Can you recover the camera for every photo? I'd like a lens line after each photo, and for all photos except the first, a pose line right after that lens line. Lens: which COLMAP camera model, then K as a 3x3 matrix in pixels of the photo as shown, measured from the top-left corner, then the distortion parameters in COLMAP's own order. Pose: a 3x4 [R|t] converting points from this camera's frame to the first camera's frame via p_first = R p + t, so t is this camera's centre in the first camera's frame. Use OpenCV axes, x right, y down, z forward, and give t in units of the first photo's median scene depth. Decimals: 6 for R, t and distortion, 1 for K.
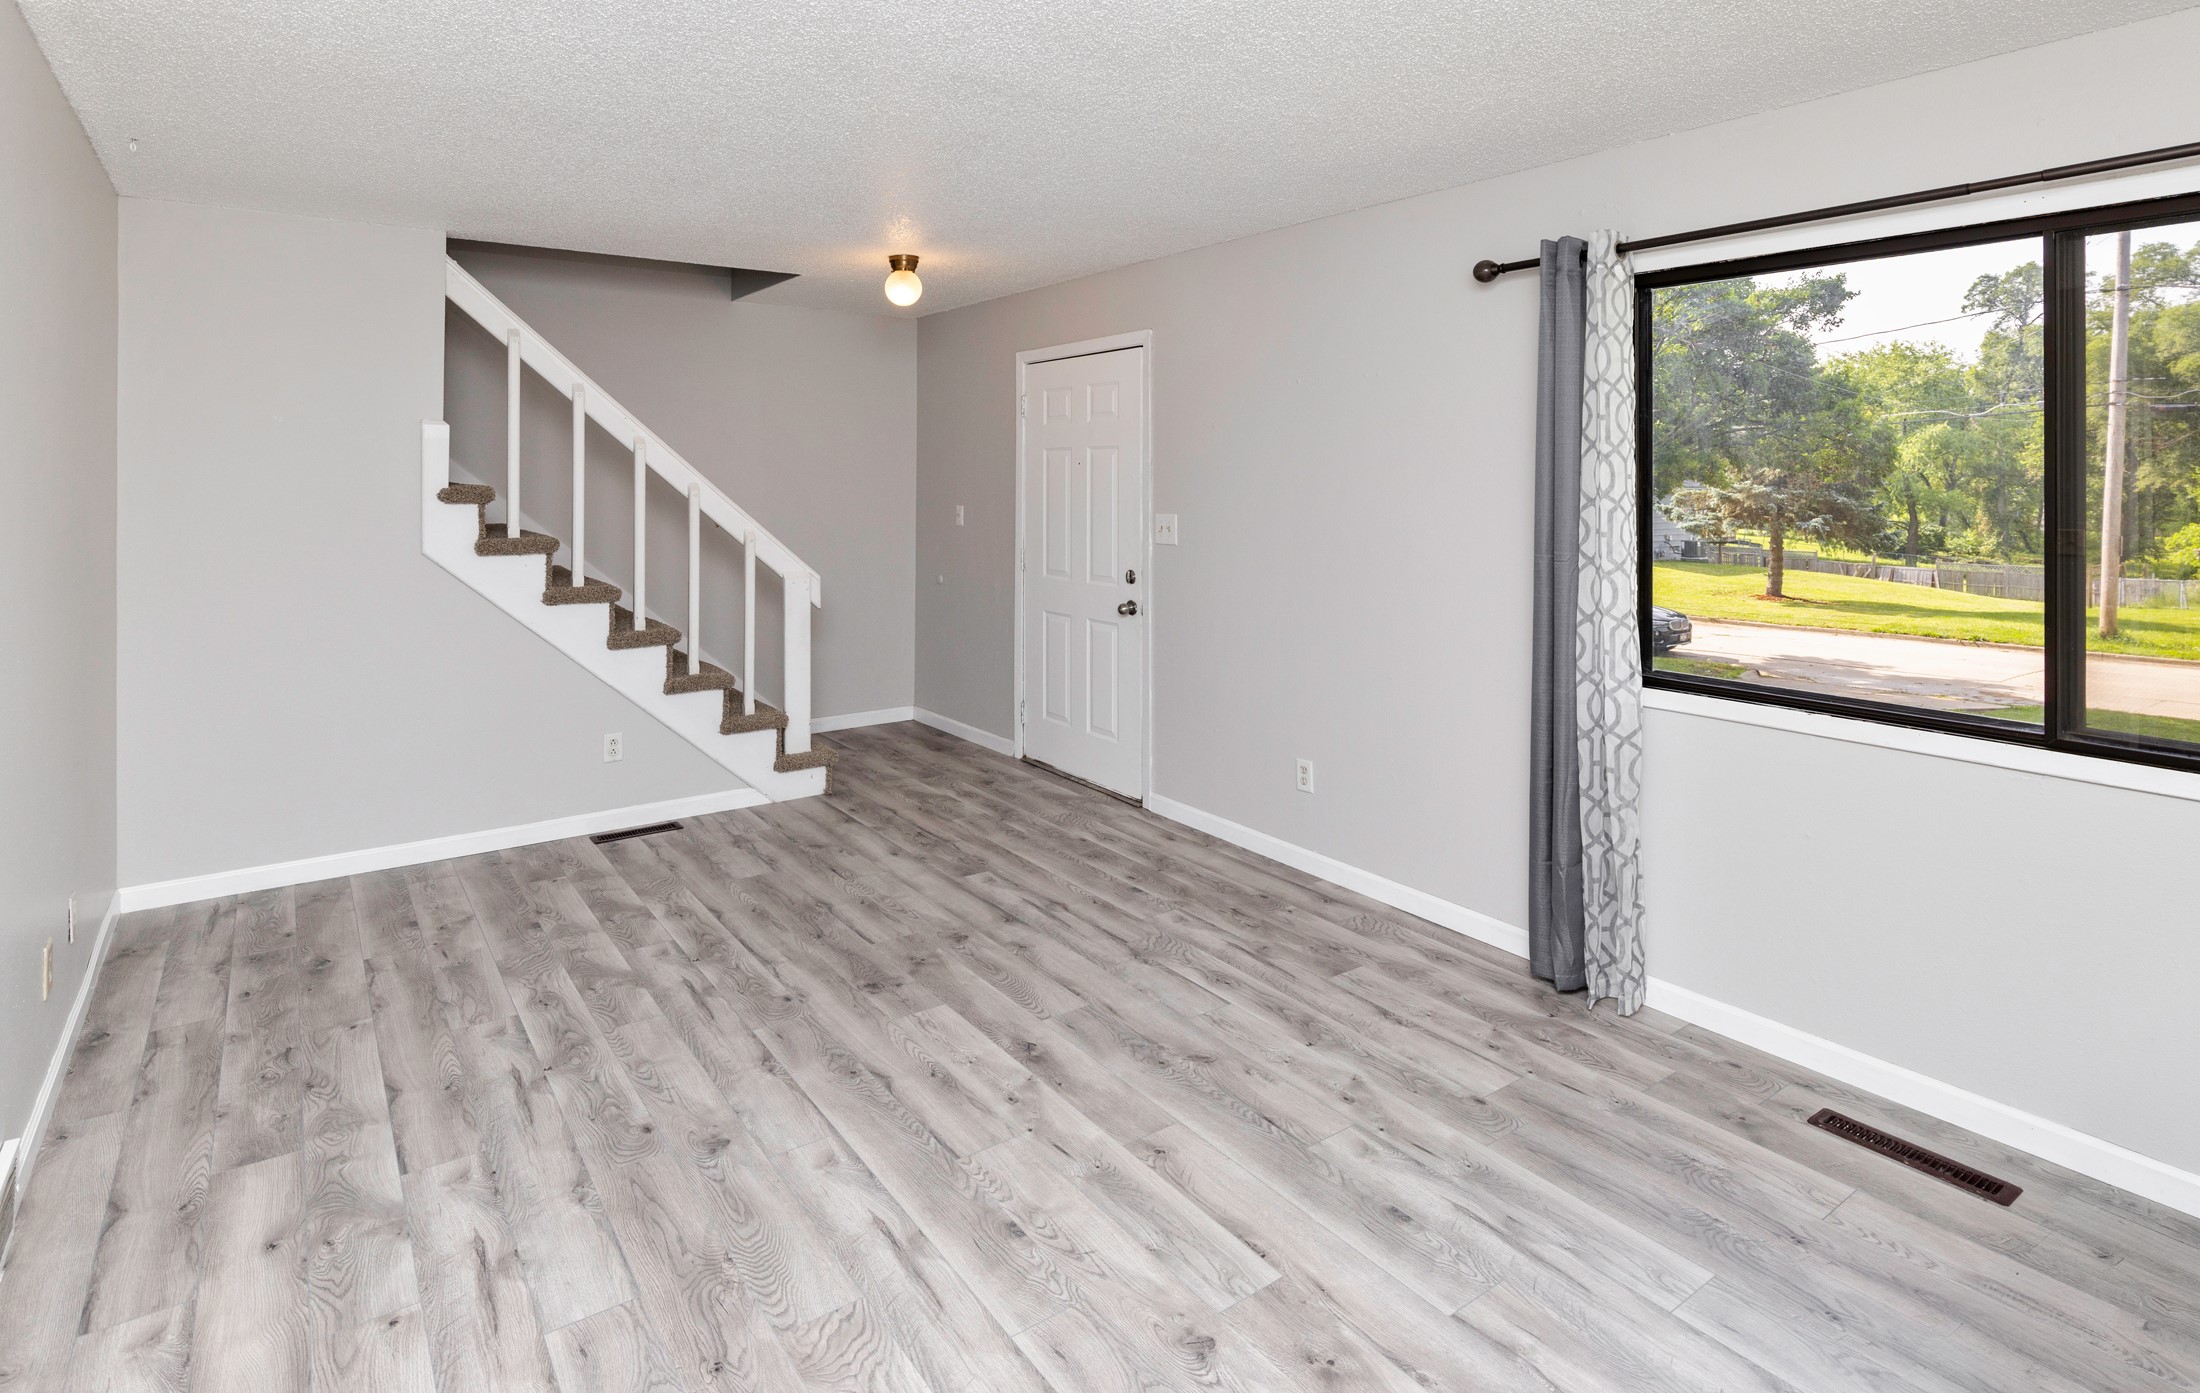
lens RADIAL K [[1102.4, 0, 1145.7], [0, 1102.4, 650.4], [0, 0, 1]] dist [-0.000082, -0.001214]
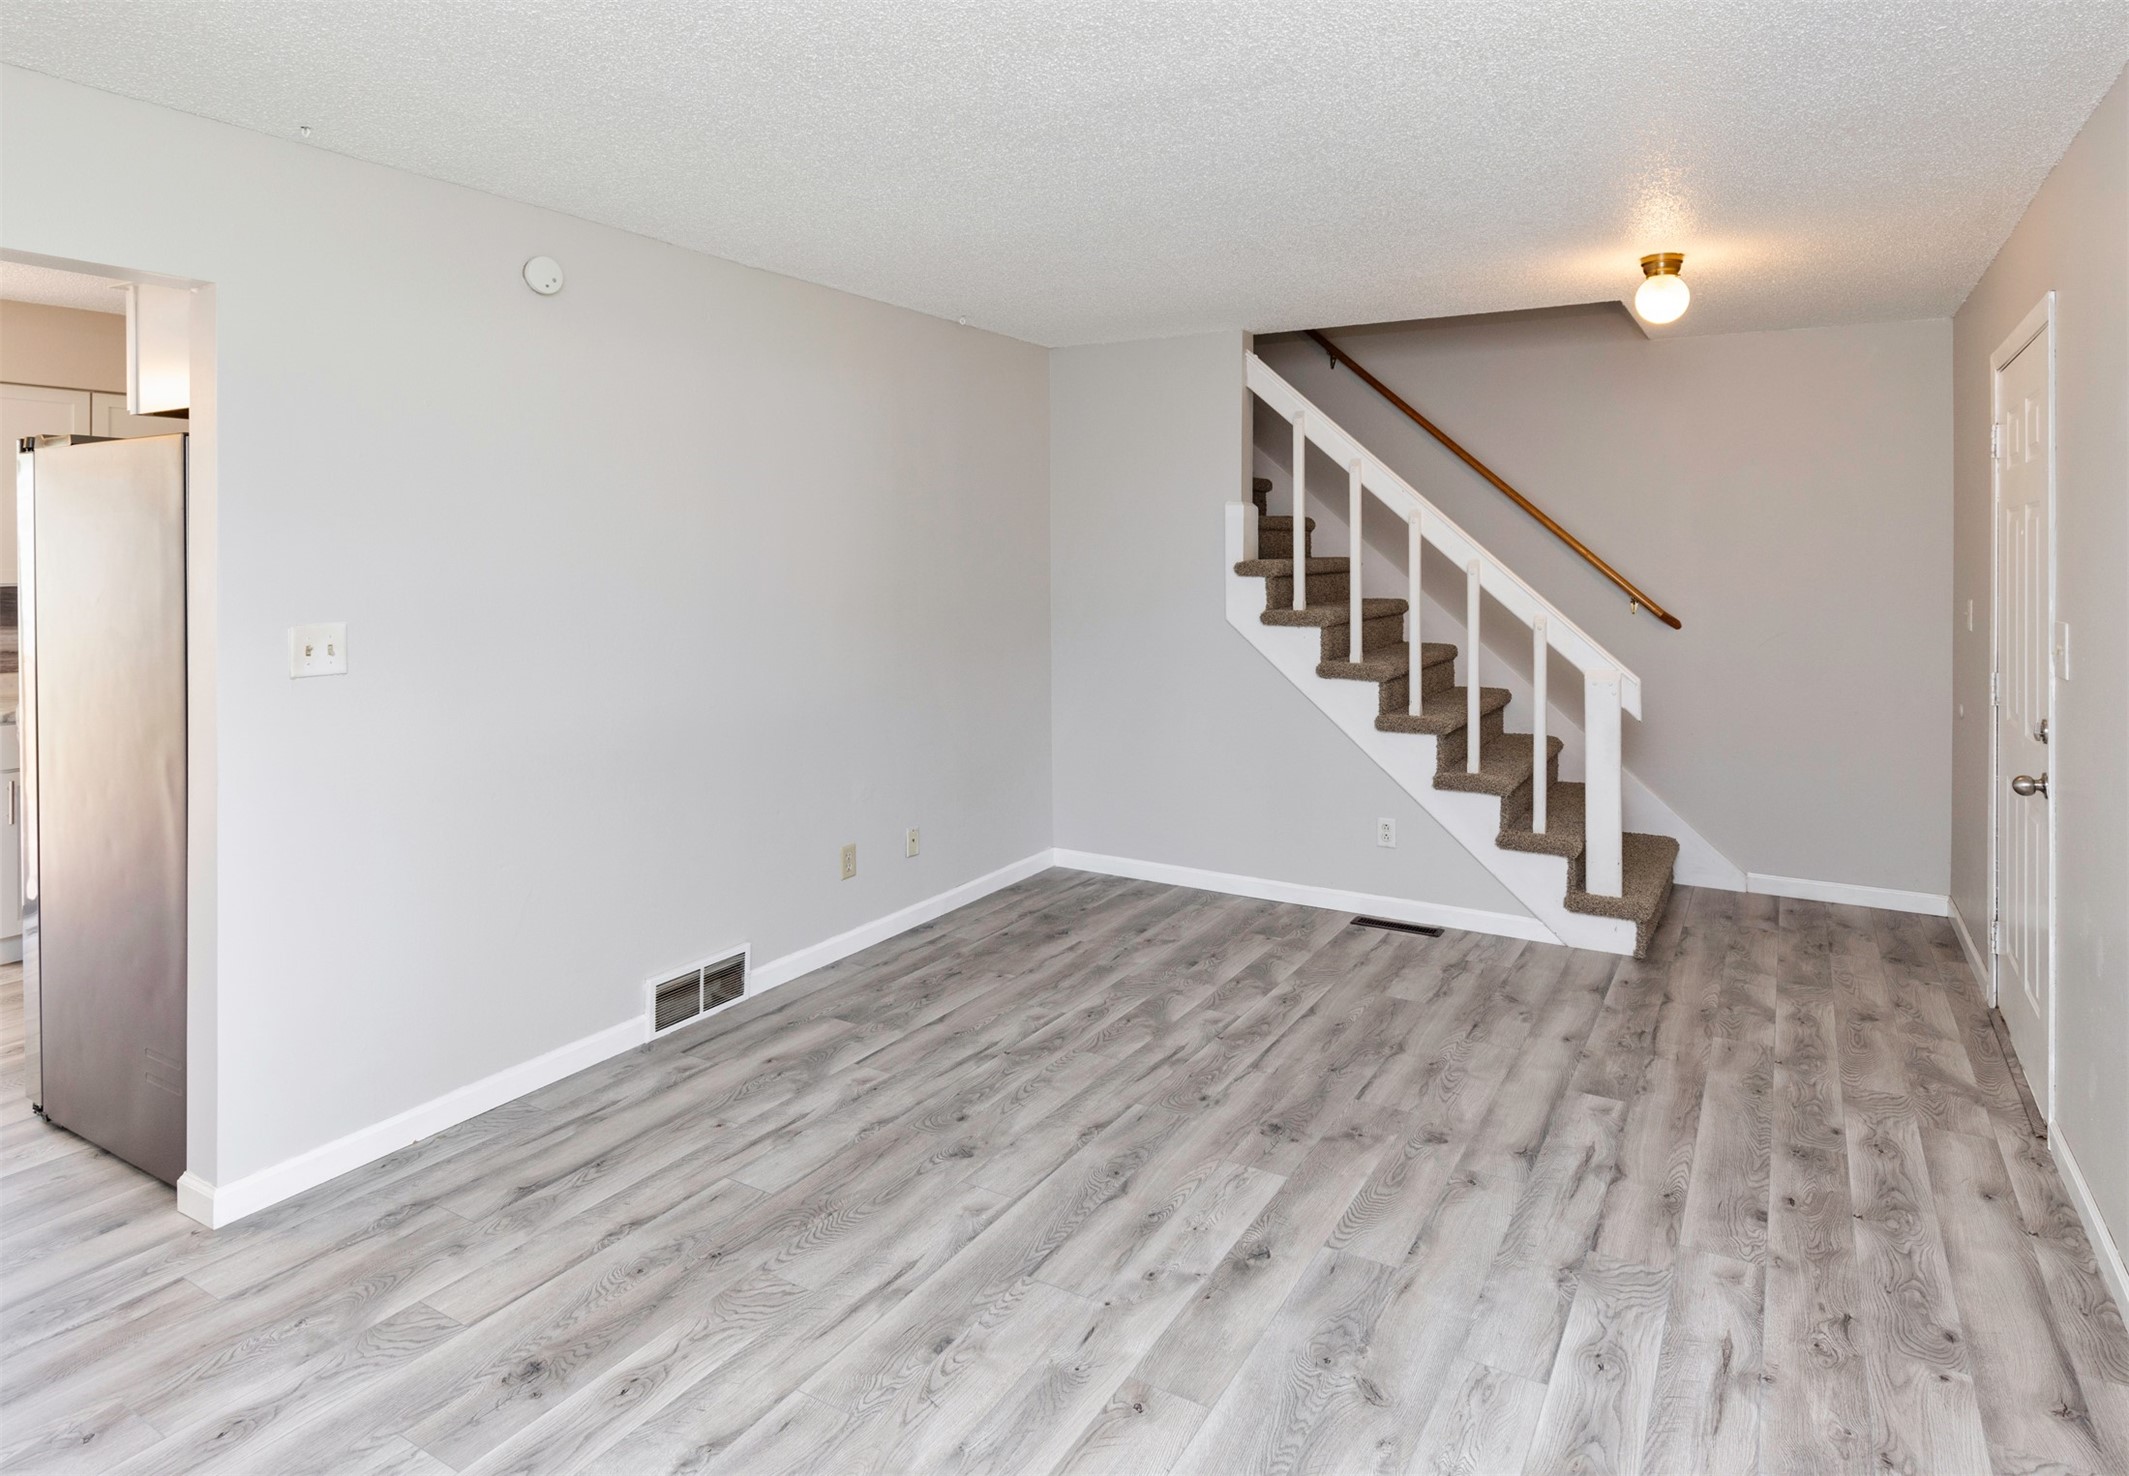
lens RADIAL K [[1253.1, 0, 1051.5], [0, 1253.1, 741.3], [0, 0, 1]] dist [-0.003175, -0.006610]
pose [[0.381862, 0.137769, -0.913893, 0.704314], [-0.146650, 0.985332, 0.087262, -0.077326], [0.912510, 0.100700, 0.396465, 0.519594]]
